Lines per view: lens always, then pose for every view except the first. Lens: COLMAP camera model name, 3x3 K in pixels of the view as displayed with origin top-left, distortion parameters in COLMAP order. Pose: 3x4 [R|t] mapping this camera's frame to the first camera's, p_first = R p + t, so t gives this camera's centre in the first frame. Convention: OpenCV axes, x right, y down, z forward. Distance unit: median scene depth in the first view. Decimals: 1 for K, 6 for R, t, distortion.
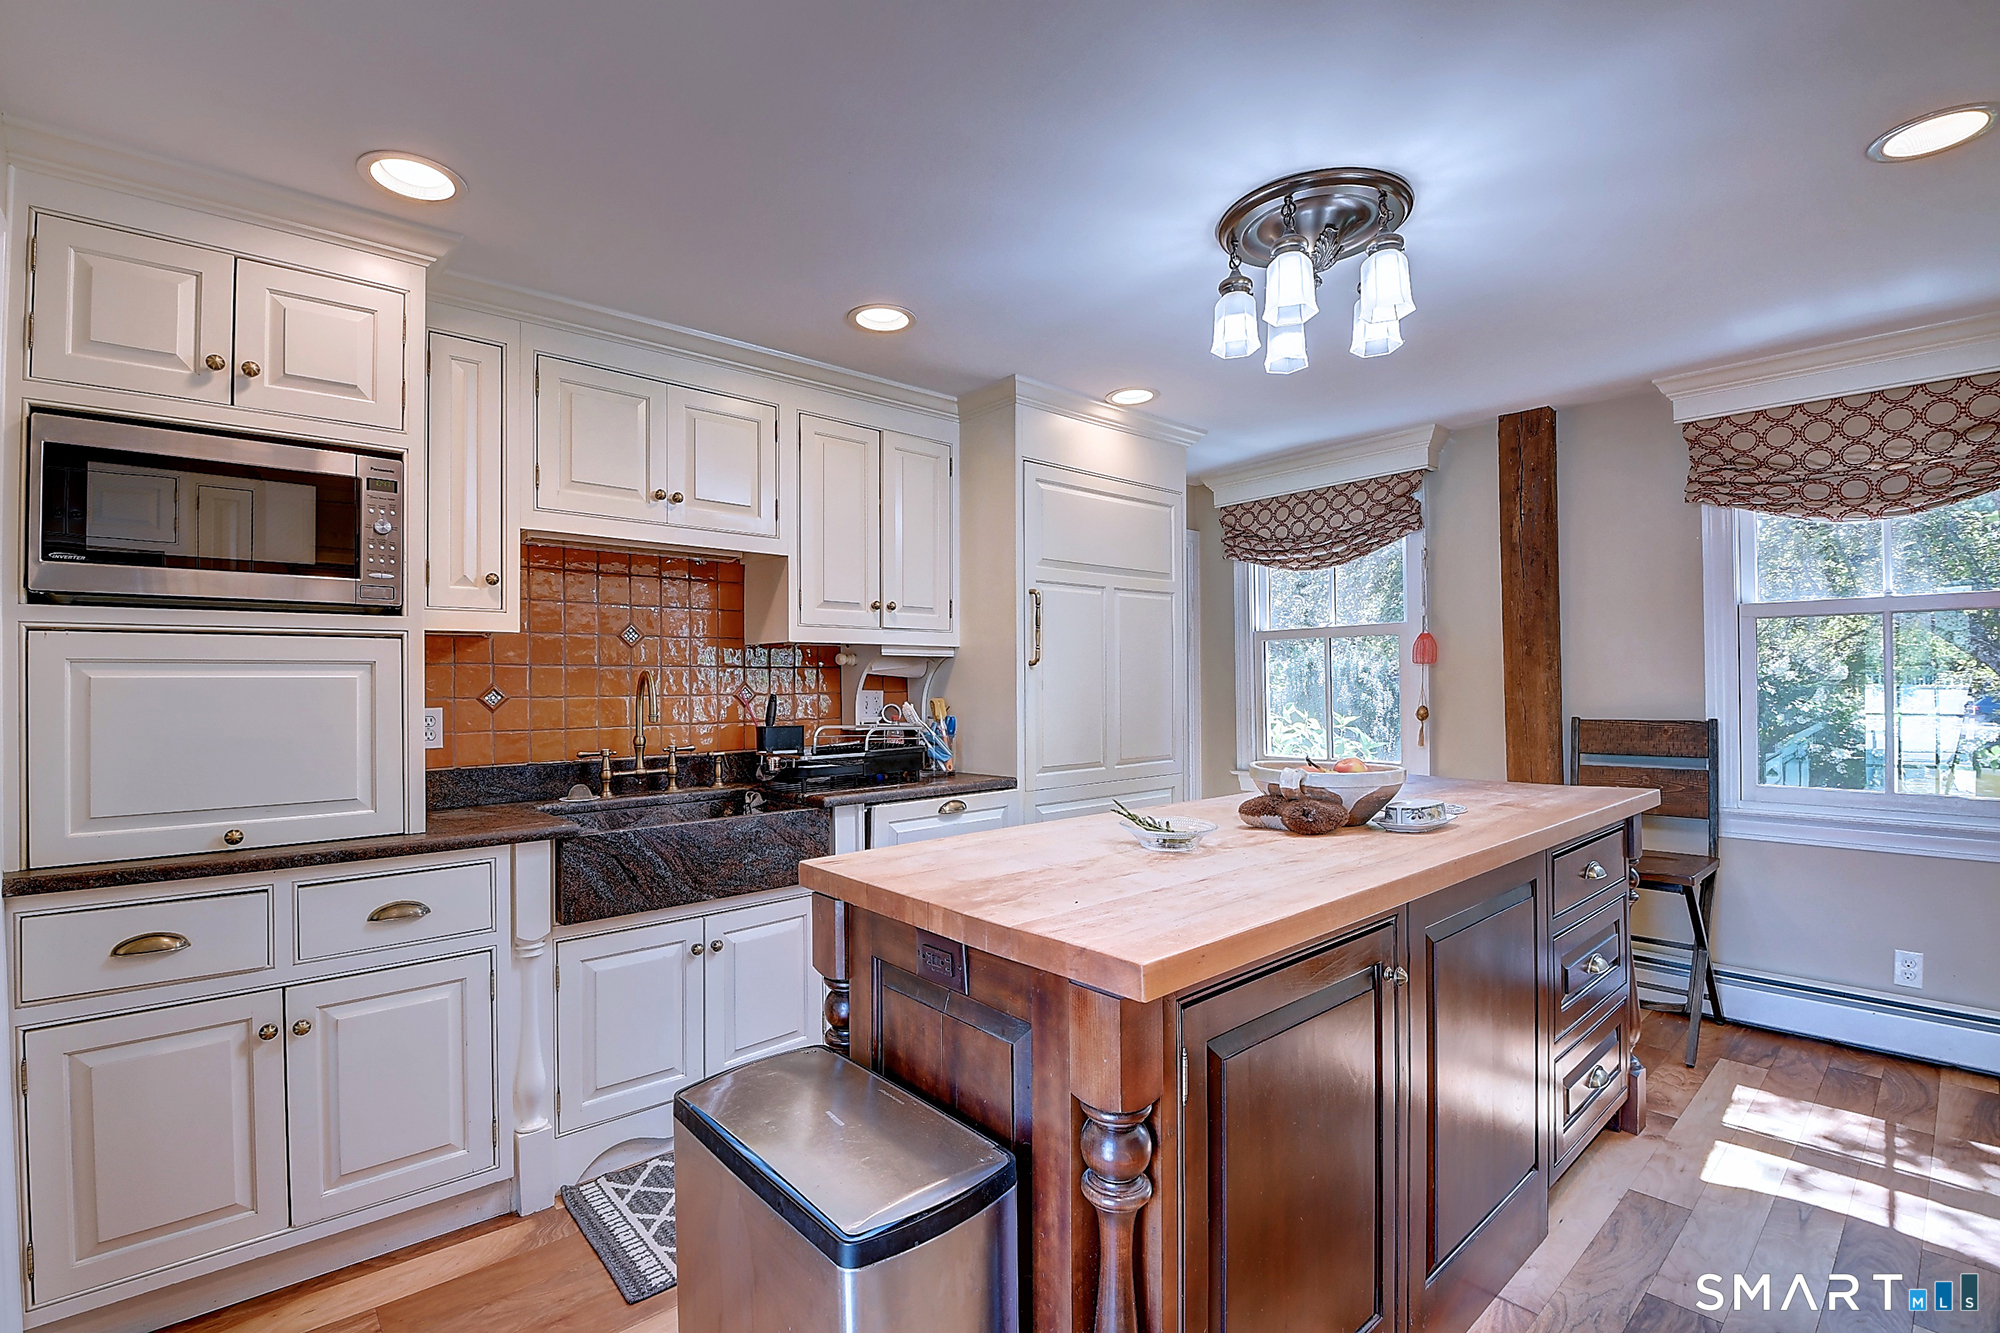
lens RADIAL K [[883.7, 0, 977.5], [0, 883.7, 673.7], [0, 0, 1]] dist [-0.035549, -0.000822]
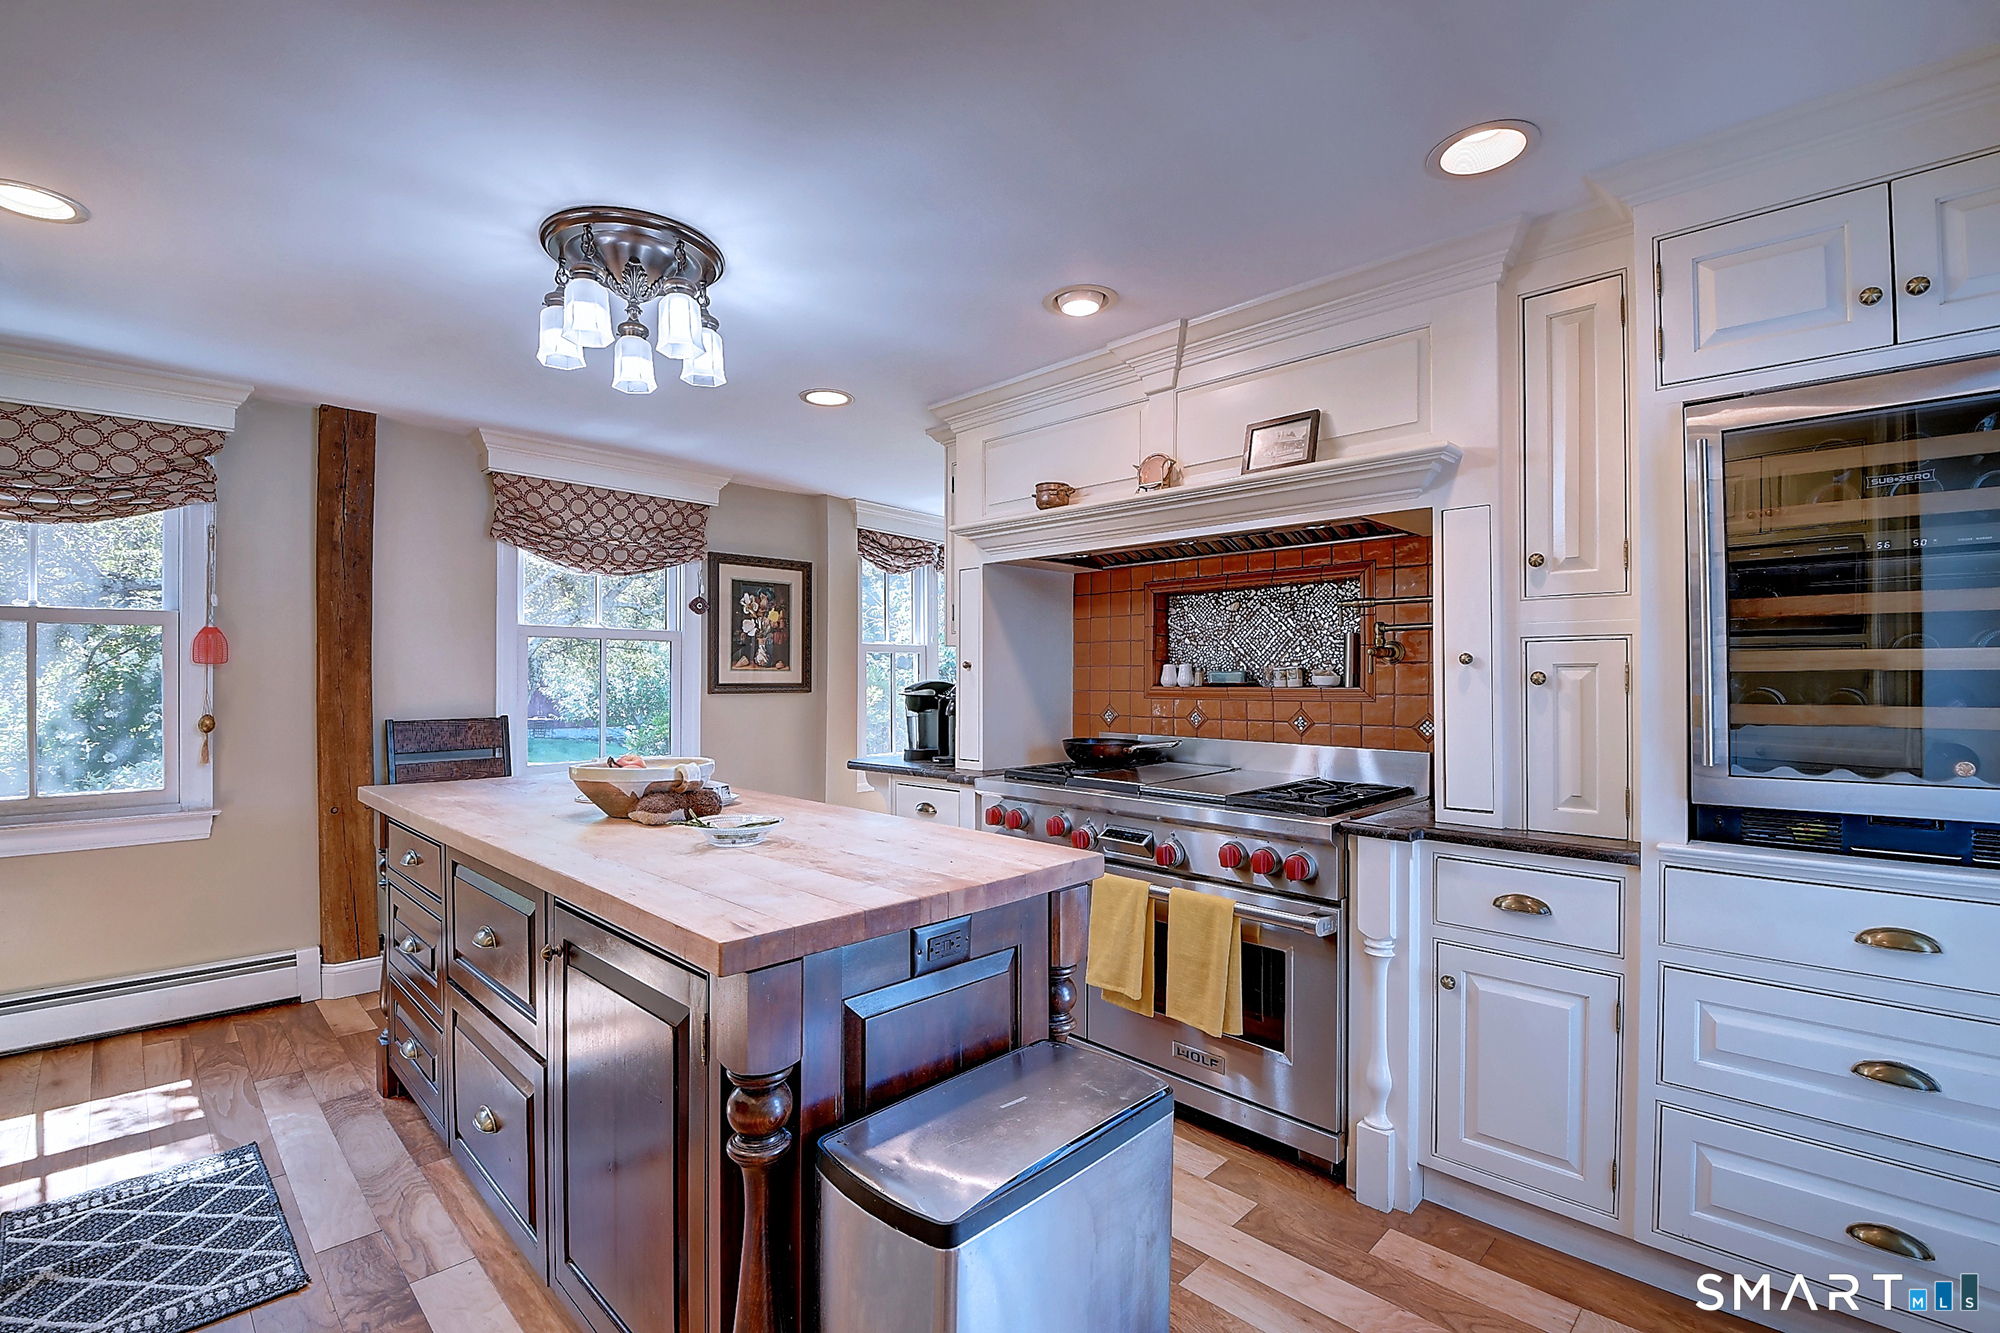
lens RADIAL K [[883.7, 0, 977.5], [0, 883.7, 673.7], [0, 0, 1]] dist [-0.035549, -0.000822]
pose [[-0.090070, 0.014669, 0.995827, -0.402641], [-0.008723, 0.999842, -0.015517, 0.004709], [-0.995897, -0.010084, -0.089928, 0.383019]]
